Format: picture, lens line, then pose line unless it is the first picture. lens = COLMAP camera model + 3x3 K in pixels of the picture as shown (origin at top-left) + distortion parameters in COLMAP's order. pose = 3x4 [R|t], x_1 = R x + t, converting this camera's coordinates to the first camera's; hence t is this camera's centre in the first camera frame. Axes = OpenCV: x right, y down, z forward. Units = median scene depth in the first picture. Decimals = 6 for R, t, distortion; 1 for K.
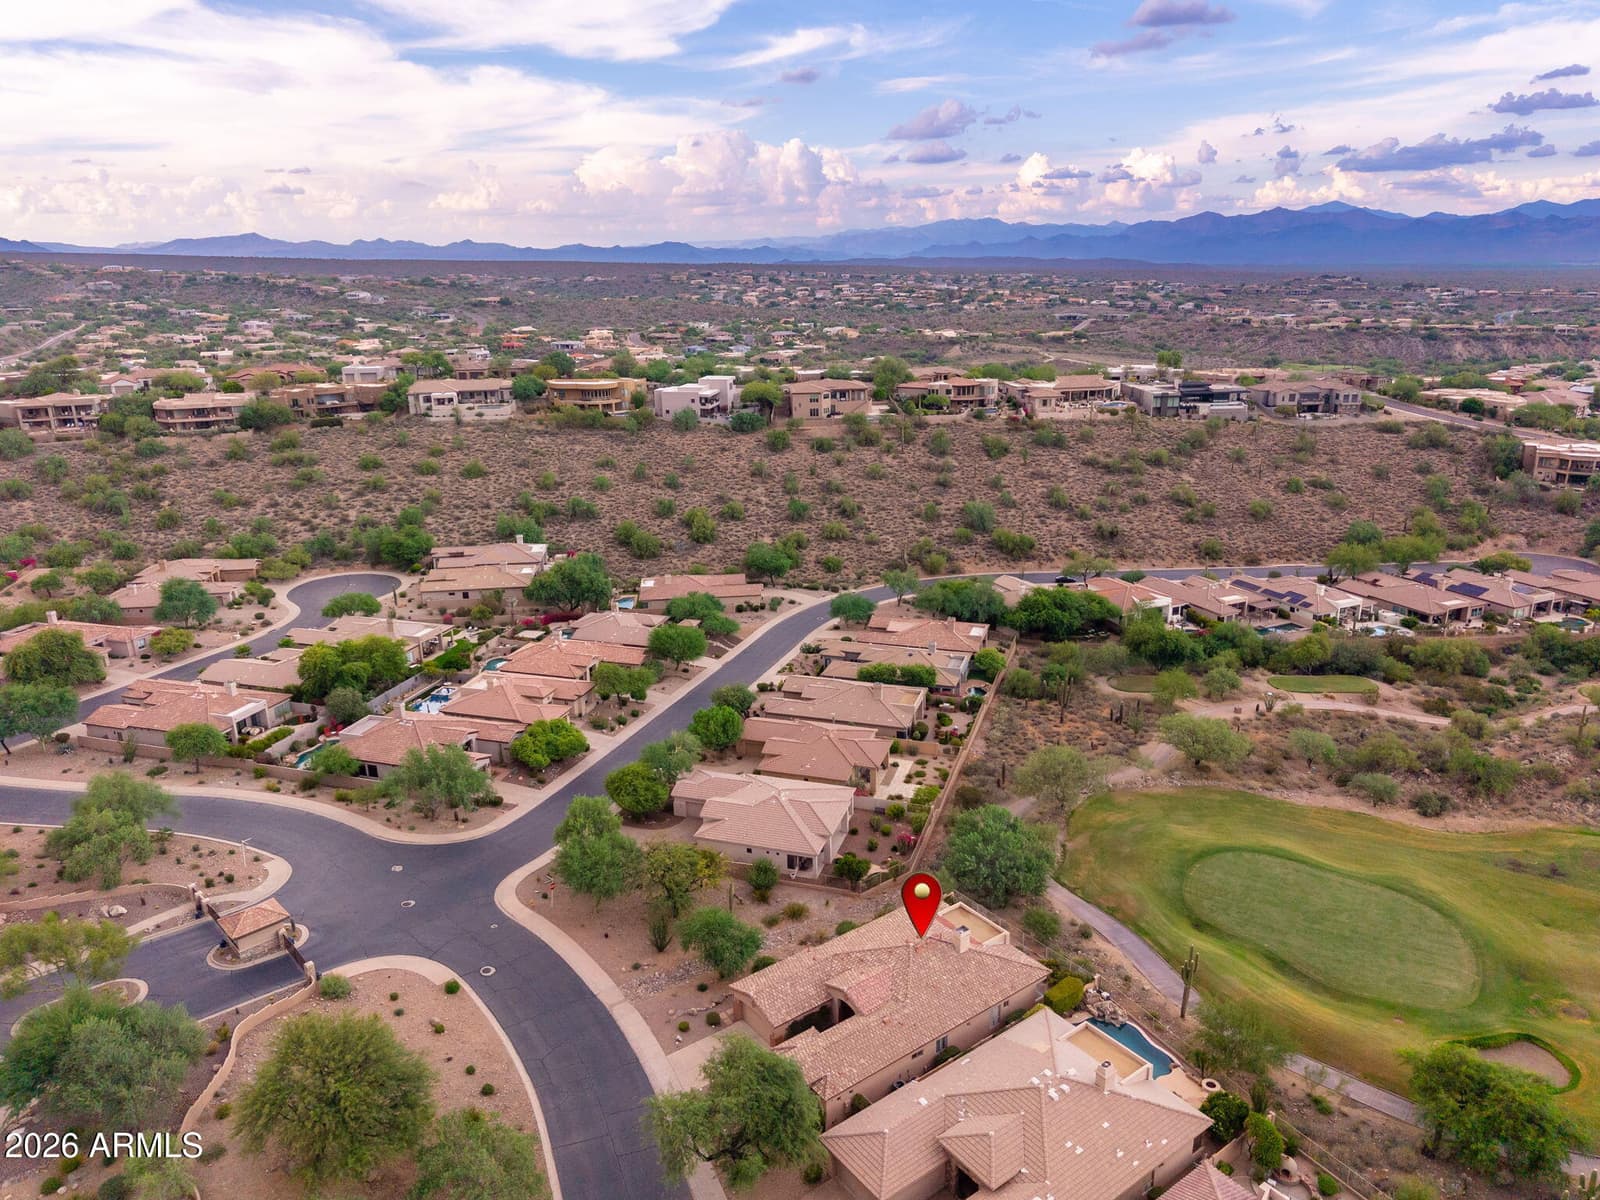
lens RADIAL K [[1090.4, 0, 793.7], [0, 1090.4, 597.8], [0, 0, 1]] dist [0.047326, -0.030192]
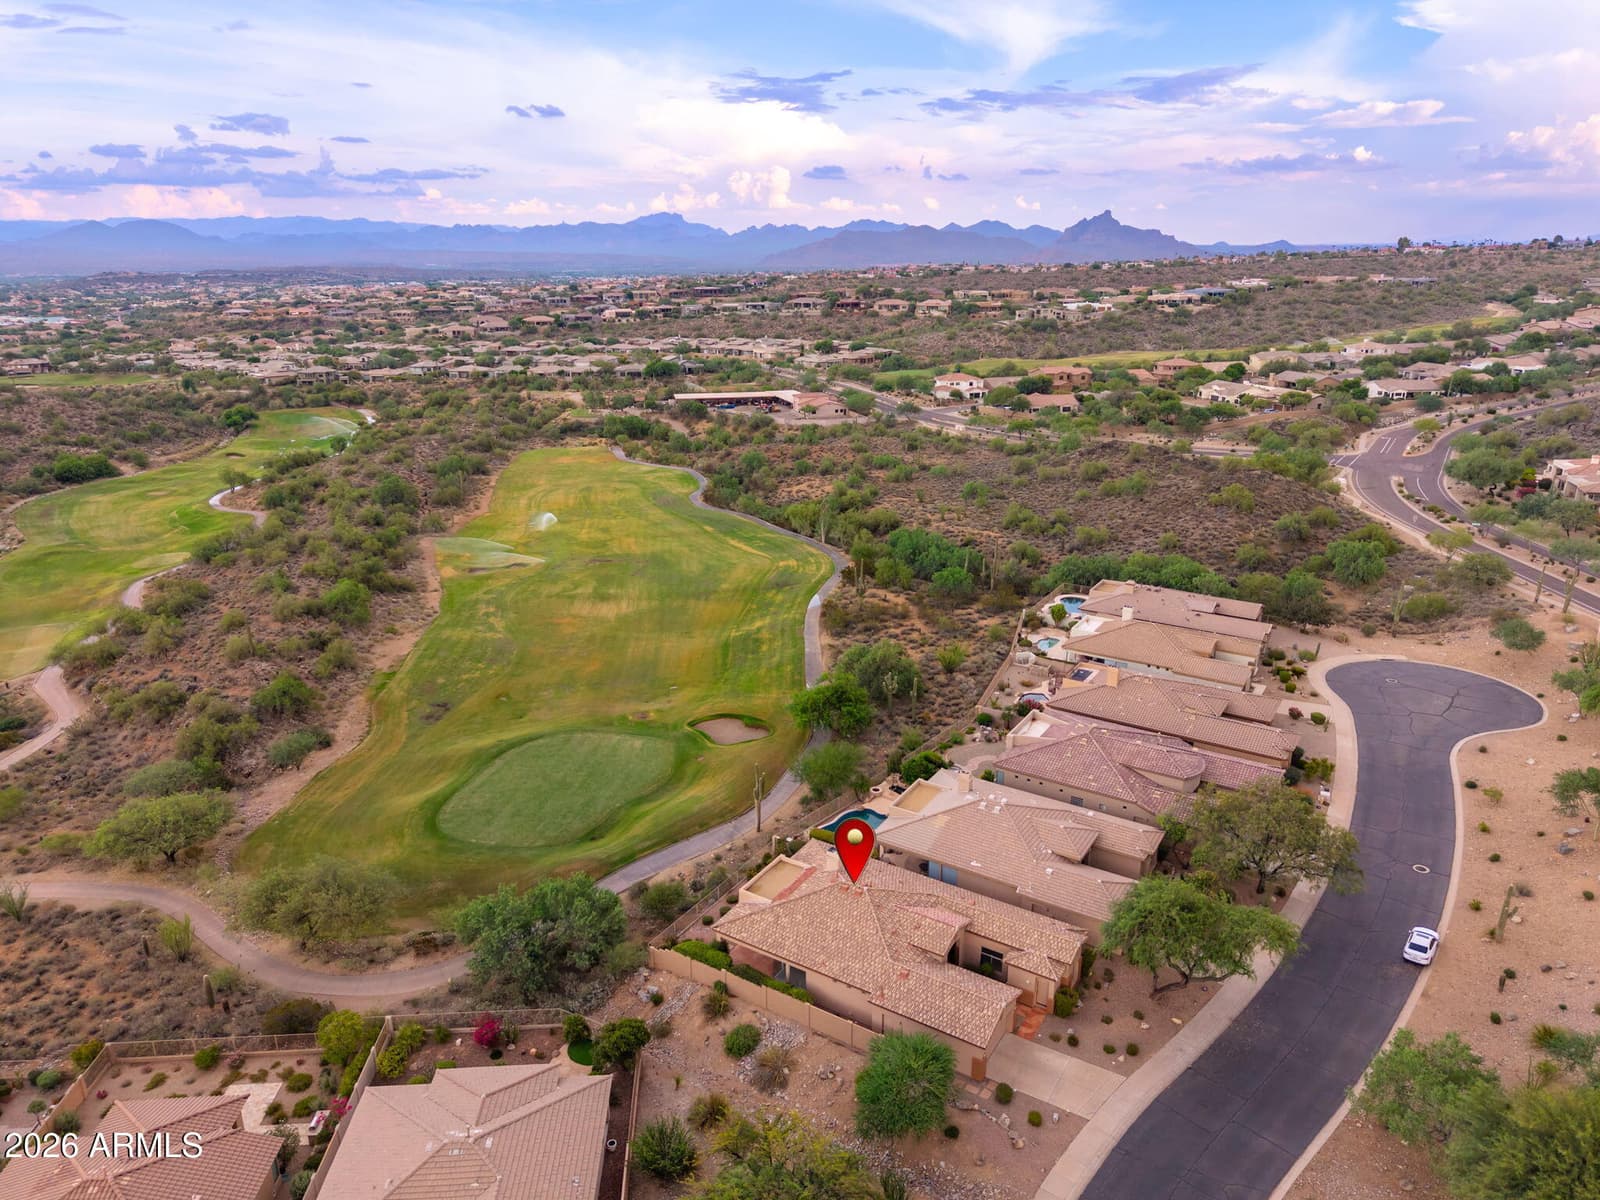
lens RADIAL K [[1066.2, 0, 797.0], [0, 1066.2, 594.0], [0, 0, 1]] dist [0.045220, -0.027614]
pose [[-0.362548, -0.272477, 0.891244, -0.232283], [0.286657, 0.877342, 0.384836, -0.099683], [-0.886785, 0.395003, -0.239971, 0.455642]]
